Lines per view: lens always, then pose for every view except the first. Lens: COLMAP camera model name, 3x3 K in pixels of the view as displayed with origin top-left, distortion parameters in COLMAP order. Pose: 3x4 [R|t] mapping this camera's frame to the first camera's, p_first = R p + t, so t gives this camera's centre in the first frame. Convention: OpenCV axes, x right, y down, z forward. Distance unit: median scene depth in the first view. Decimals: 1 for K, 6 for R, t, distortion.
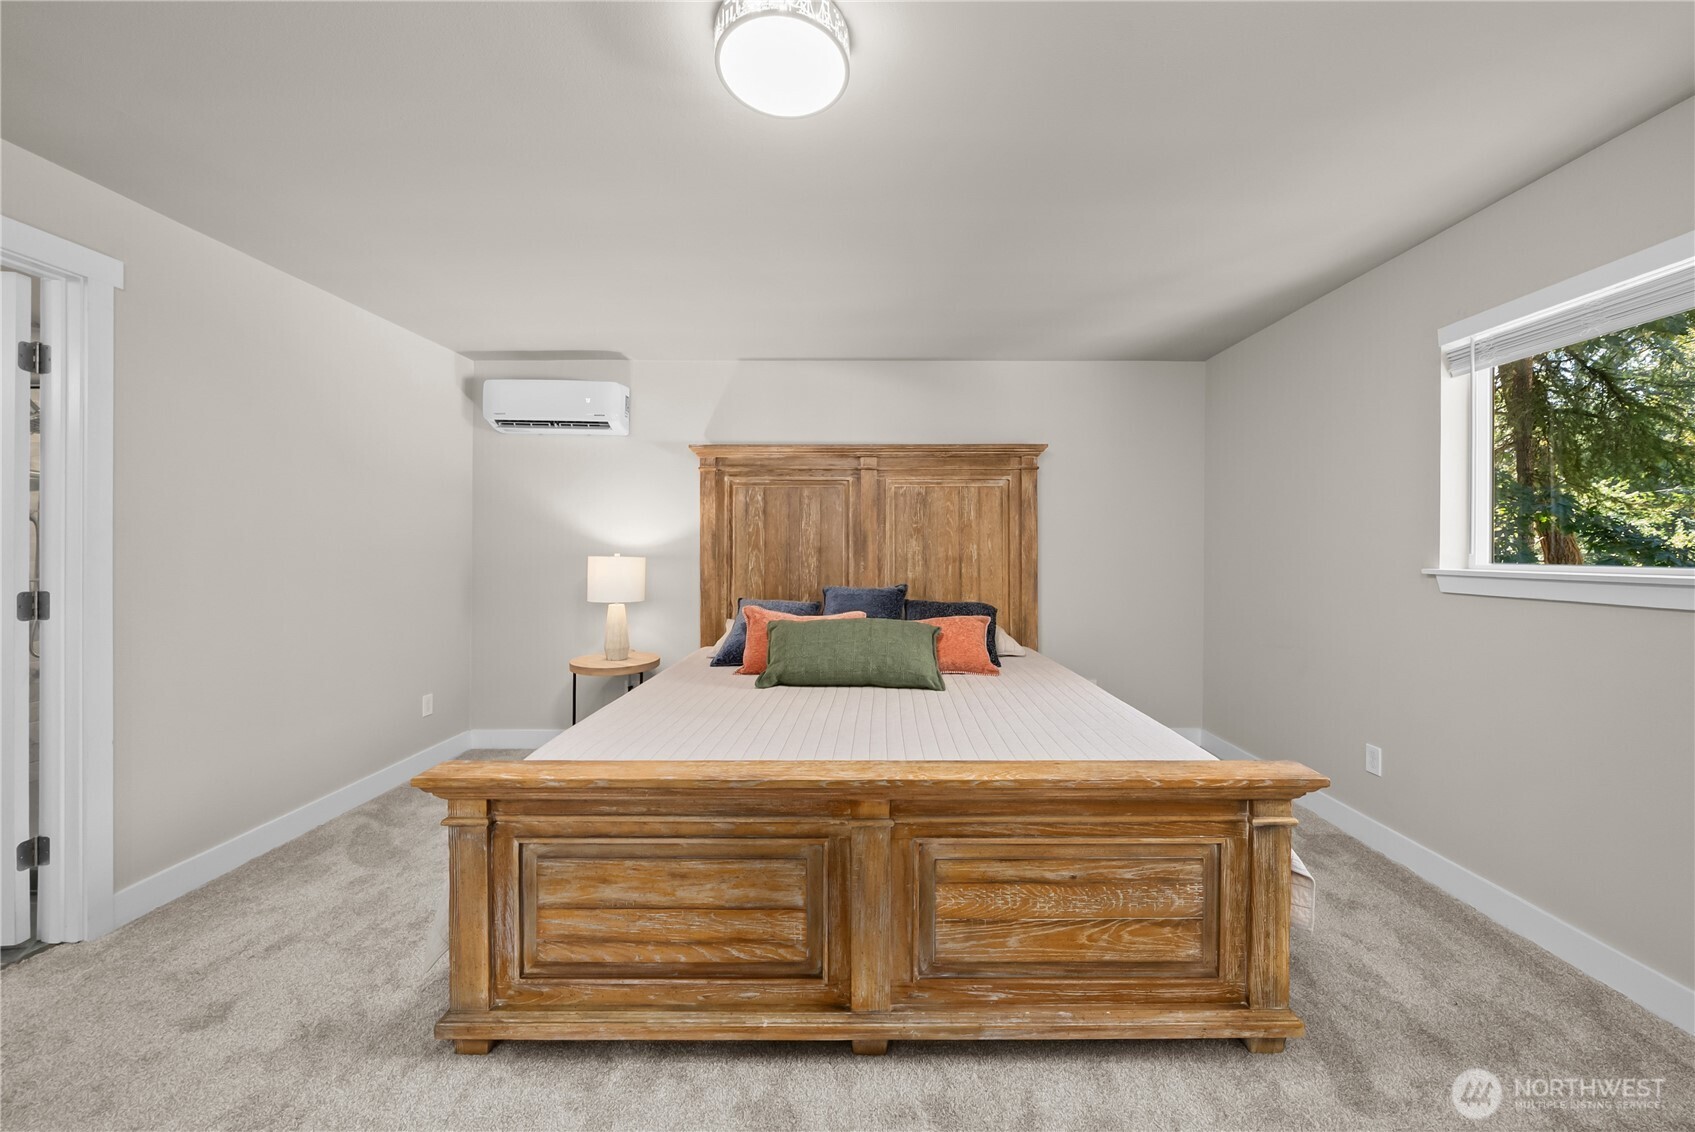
lens RADIAL K [[611.5, 0, 849.0], [0, 611.5, 553.1], [0, 0, 1]] dist [-0.003548, -0.000474]
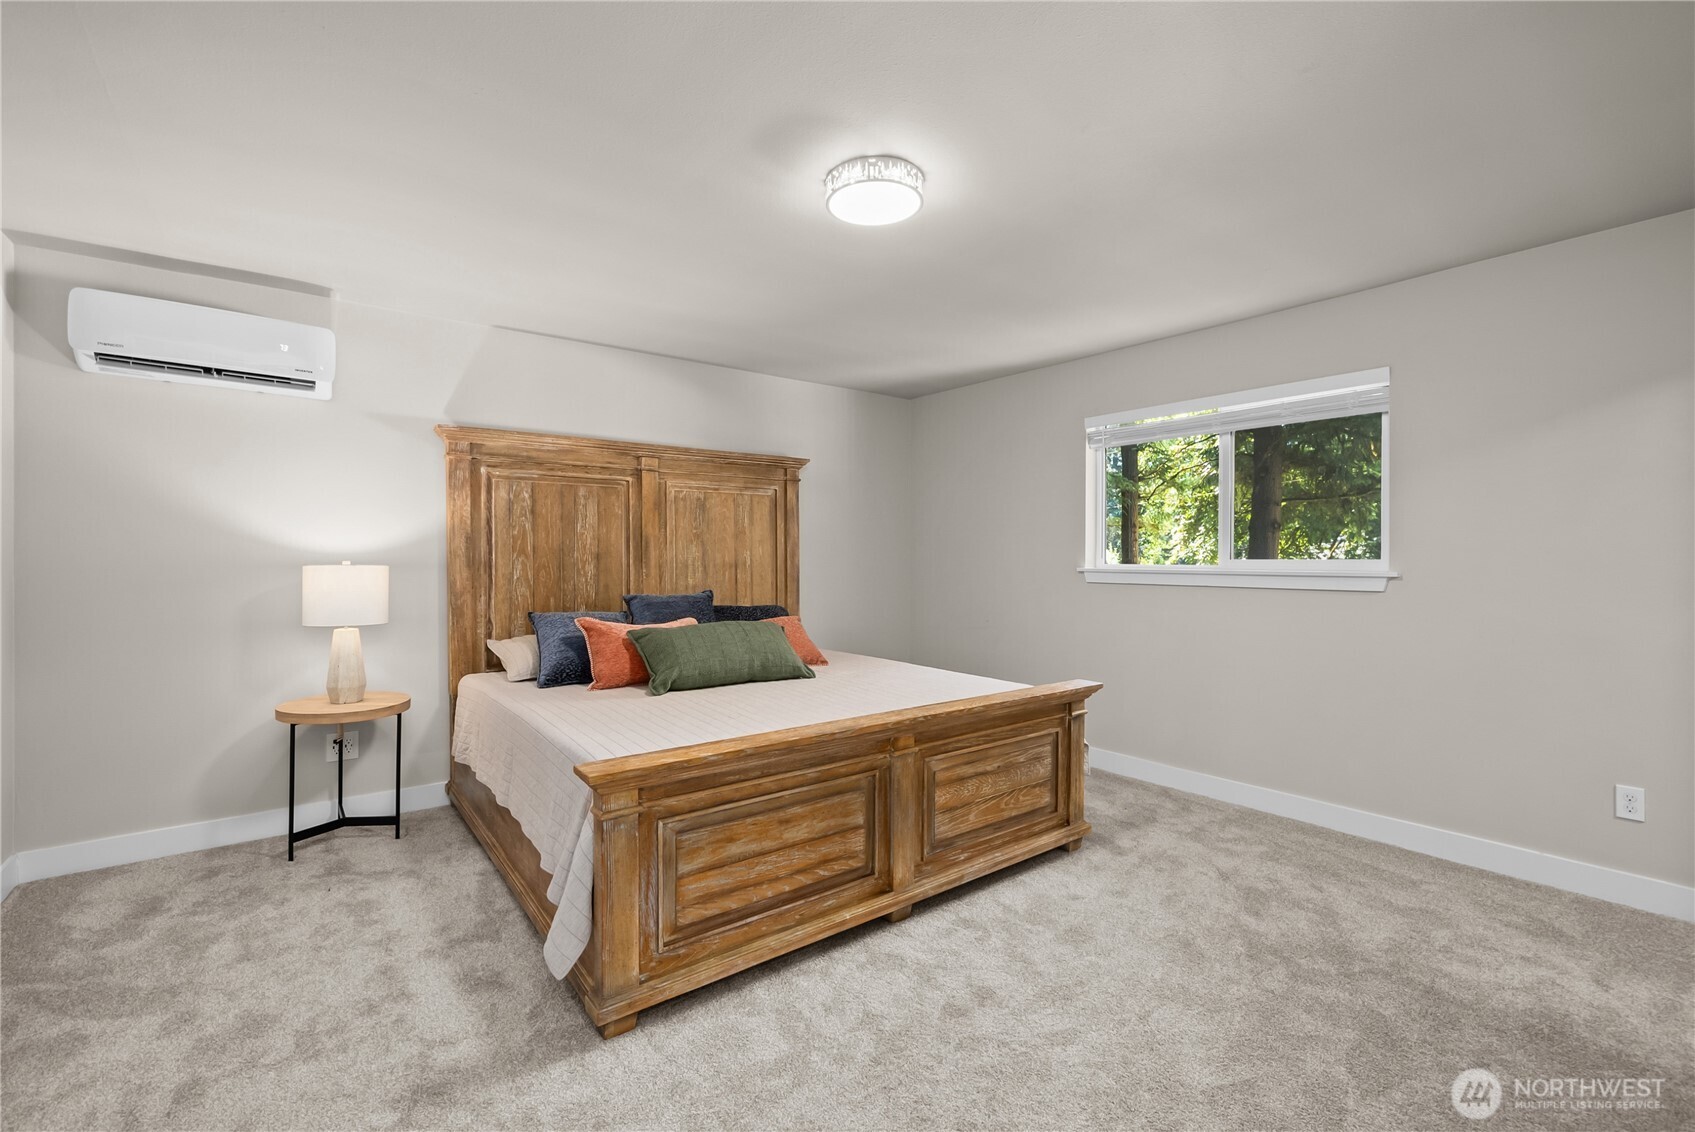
lens RADIAL K [[722.5, 0, 889.4], [0, 722.5, 559.6], [0, 0, 1]] dist [0.000381, -0.001346]
pose [[0.779991, -0.004211, 0.625777, -0.994366], [0.003356, 0.999991, 0.002546, -0.002903], [-0.625782, 0.000114, 0.779998, -0.261089]]
